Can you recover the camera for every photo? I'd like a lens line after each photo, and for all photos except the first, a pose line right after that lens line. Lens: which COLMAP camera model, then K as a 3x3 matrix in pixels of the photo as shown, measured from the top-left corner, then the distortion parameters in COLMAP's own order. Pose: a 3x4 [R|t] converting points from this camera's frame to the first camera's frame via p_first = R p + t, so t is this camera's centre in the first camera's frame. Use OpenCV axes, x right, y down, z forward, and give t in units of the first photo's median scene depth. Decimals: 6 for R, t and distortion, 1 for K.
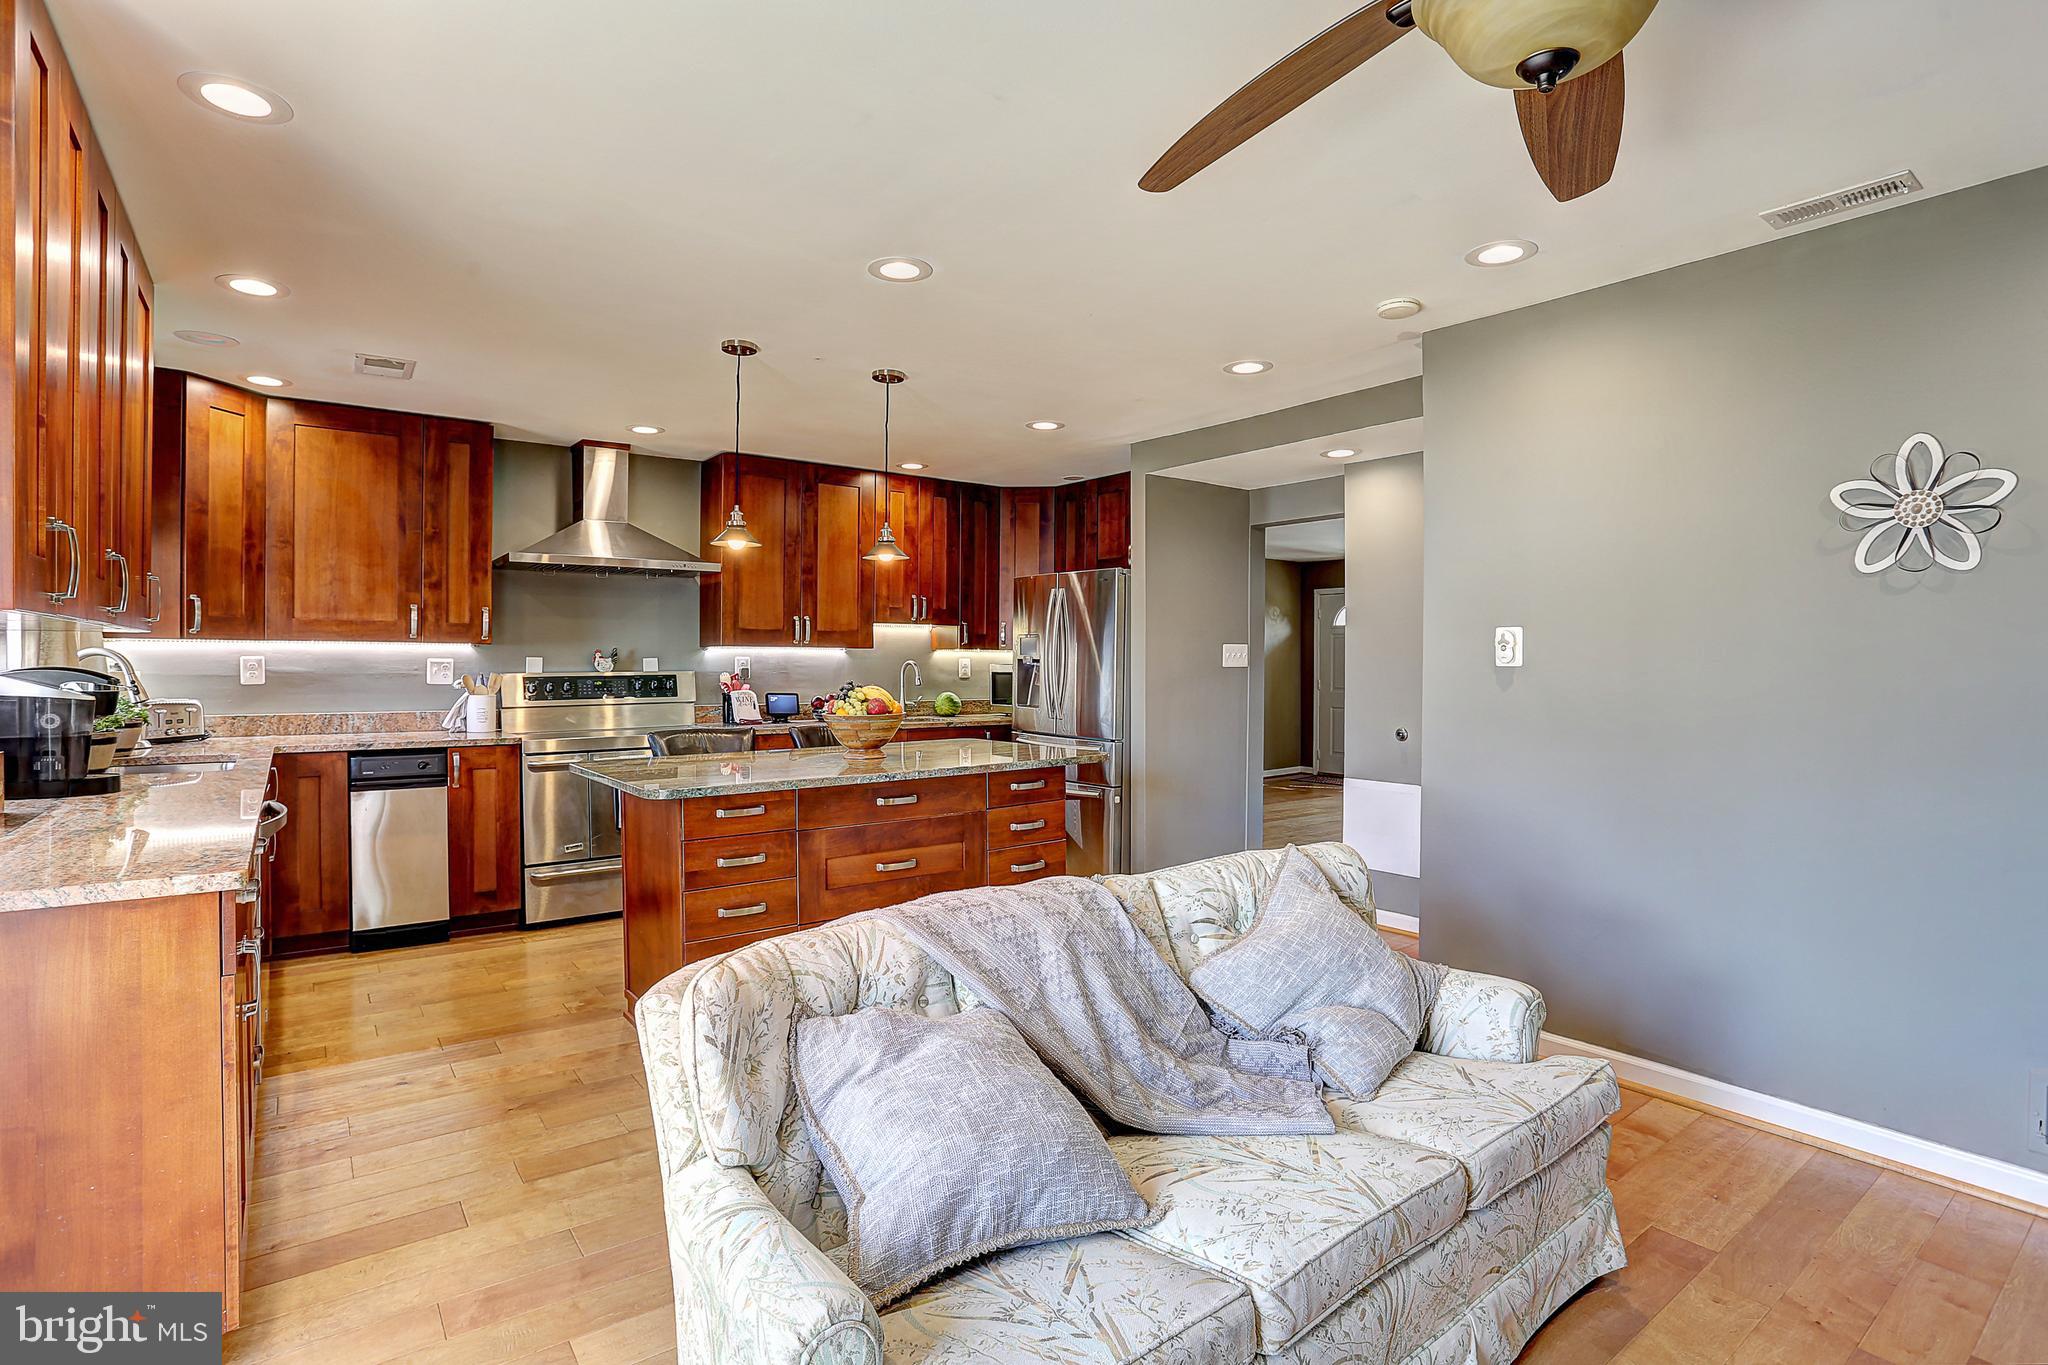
lens RADIAL K [[1002.7, 0, 1021.5], [0, 1002.7, 665.6], [0, 0, 1]] dist [-0.081111, 0.037278]
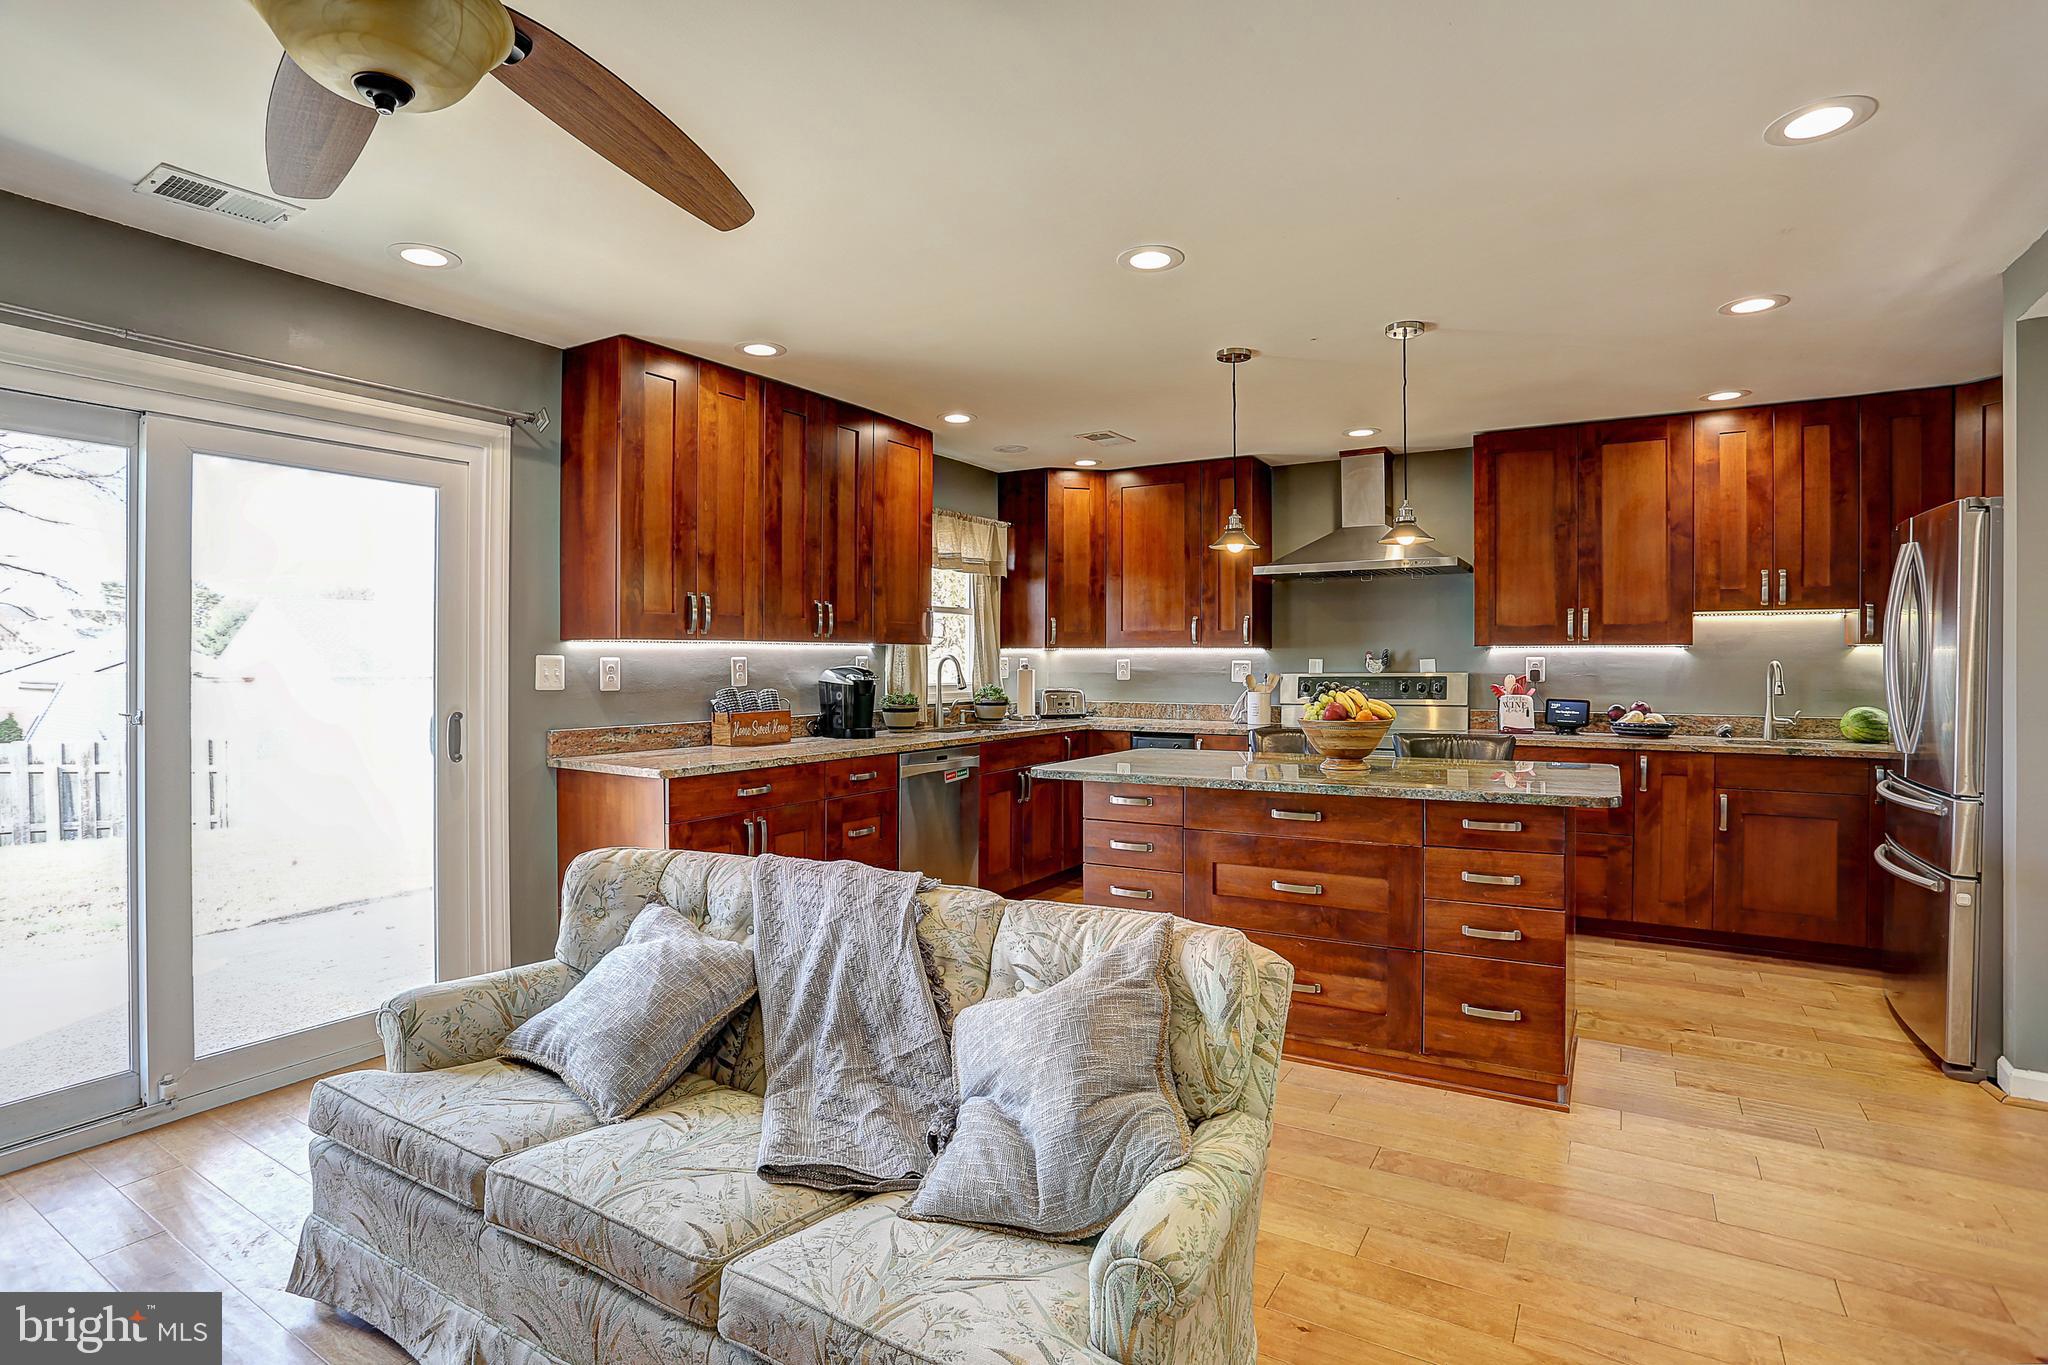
lens RADIAL K [[1002.7, 0, 1021.5], [0, 1002.7, 665.6], [0, 0, 1]] dist [-0.081111, 0.037278]
pose [[0.375744, 0.000320, -0.926723, 0.464196], [-0.002603, 0.999996, -0.000710, 0.000596], [0.926720, 0.002678, 0.375744, 0.327996]]
